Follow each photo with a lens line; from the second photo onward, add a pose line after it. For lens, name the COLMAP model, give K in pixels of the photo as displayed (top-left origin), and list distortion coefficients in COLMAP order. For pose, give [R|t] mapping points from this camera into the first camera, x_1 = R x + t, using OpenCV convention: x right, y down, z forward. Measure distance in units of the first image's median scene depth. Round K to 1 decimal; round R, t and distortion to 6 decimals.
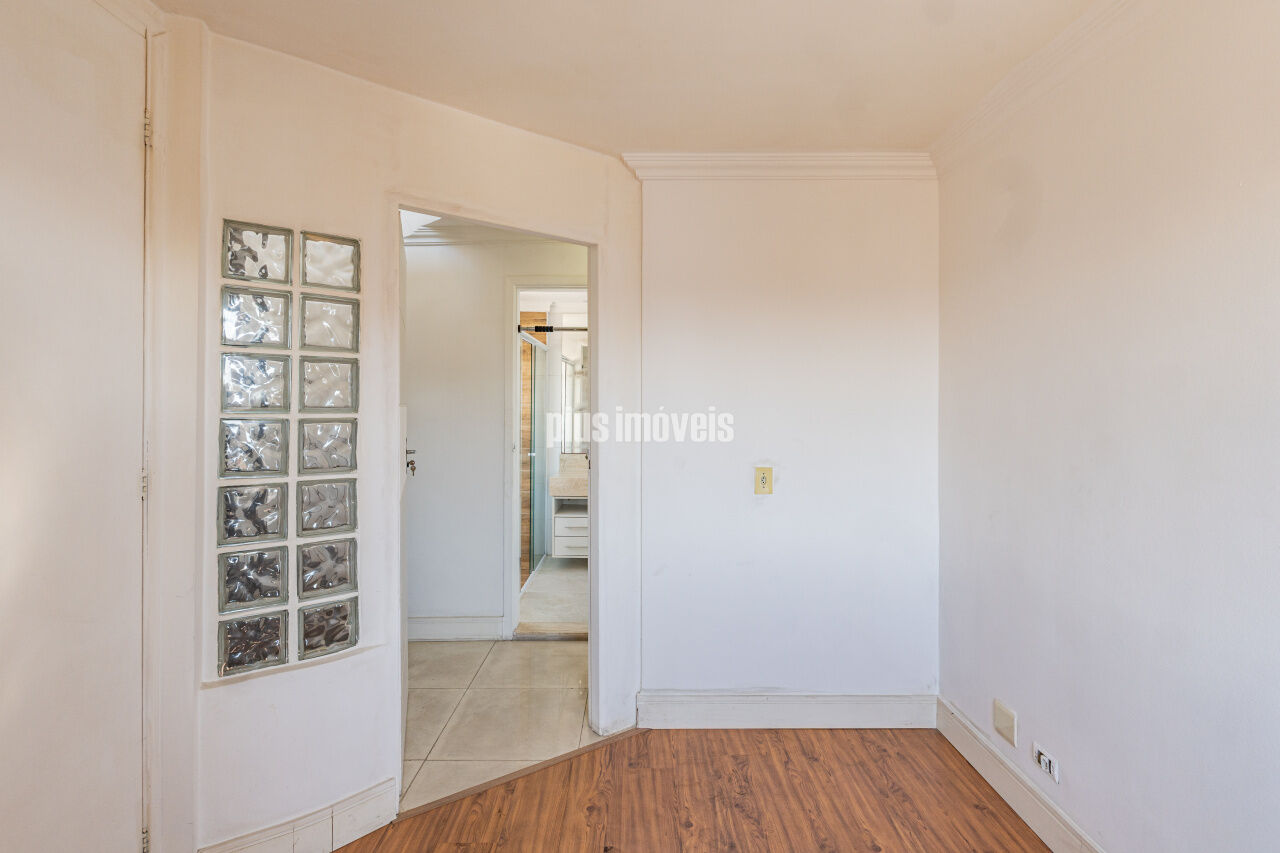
lens RADIAL K [[588.0, 0, 637.4], [0, 588.0, 416.7], [0, 0, 1]] dist [-0.007888, 0.000180]
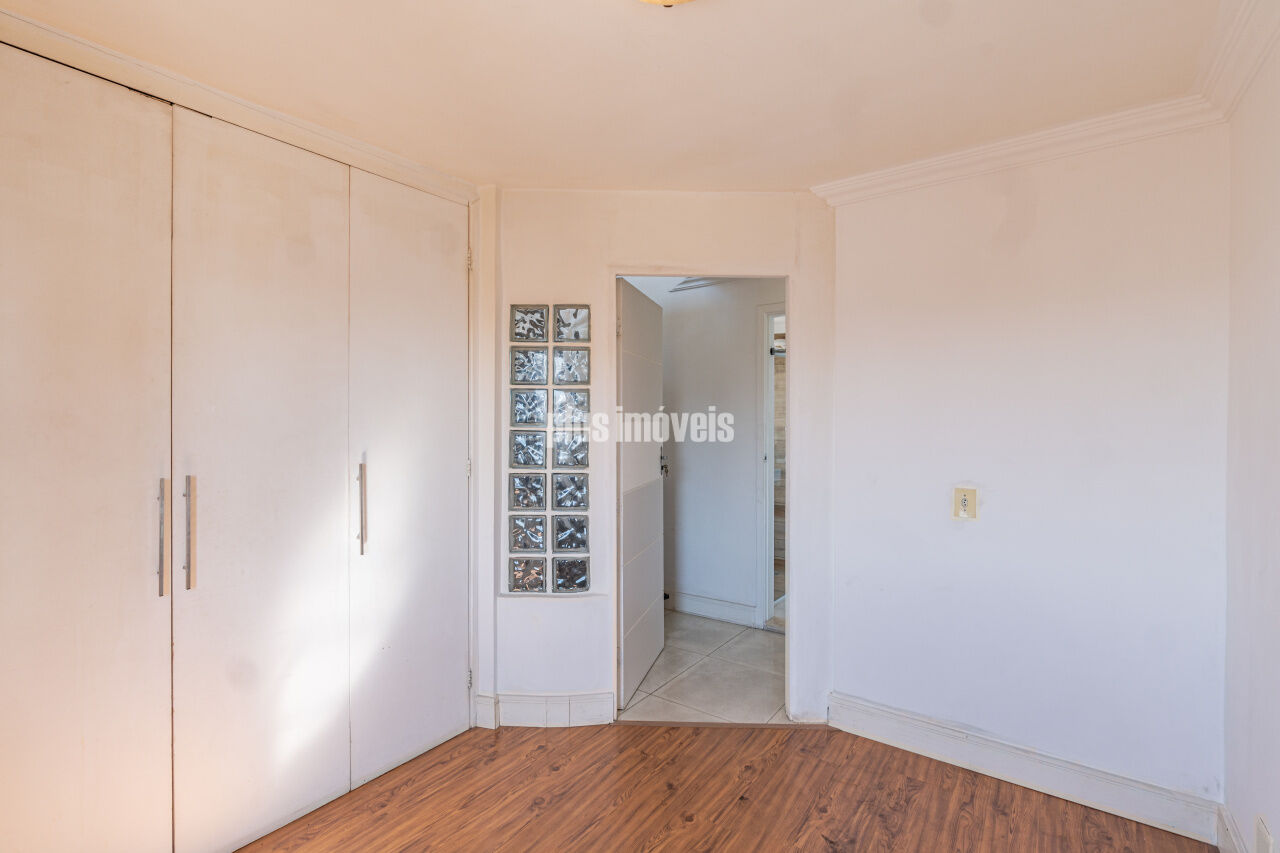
lens RADIAL K [[584.3, 0, 639.2], [0, 584.3, 437.5], [0, 0, 1]] dist [-0.006079, 0.000536]
pose [[0.804030, 0.017523, -0.594330, 0.400050], [-0.008708, 0.999805, 0.017698, -0.007346], [0.594525, -0.009055, 0.804026, -0.055345]]
